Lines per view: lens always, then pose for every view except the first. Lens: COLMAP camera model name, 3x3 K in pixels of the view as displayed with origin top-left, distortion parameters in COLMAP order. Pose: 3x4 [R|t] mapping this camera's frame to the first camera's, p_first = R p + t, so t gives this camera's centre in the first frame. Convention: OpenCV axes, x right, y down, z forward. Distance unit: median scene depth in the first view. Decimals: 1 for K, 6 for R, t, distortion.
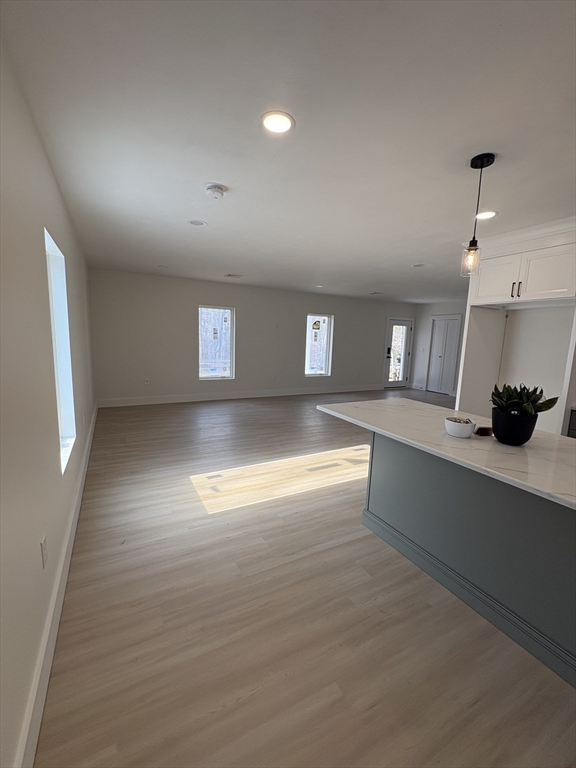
lens RADIAL K [[326.6, 0, 288.0], [0, 326.6, 384.0], [0, 0, 1]] dist [-0.000683, -0.000040]
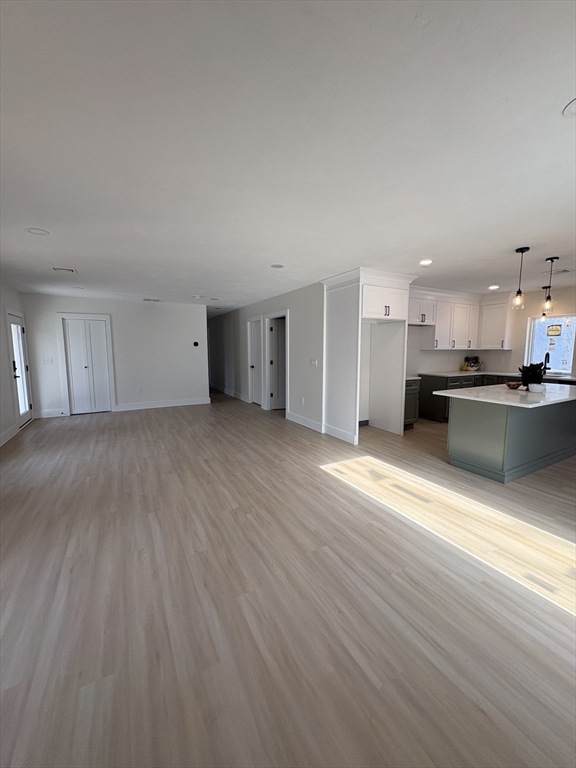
lens RADIAL K [[305.9, 0, 287.6], [0, 305.9, 385.0], [0, 0, 1]] dist [-0.000687, -0.000070]
pose [[-0.017423, -0.149614, 0.988591, -0.654188], [0.146452, 0.977695, 0.150546, -0.198975], [-0.989064, 0.147404, 0.004877, 1.284362]]
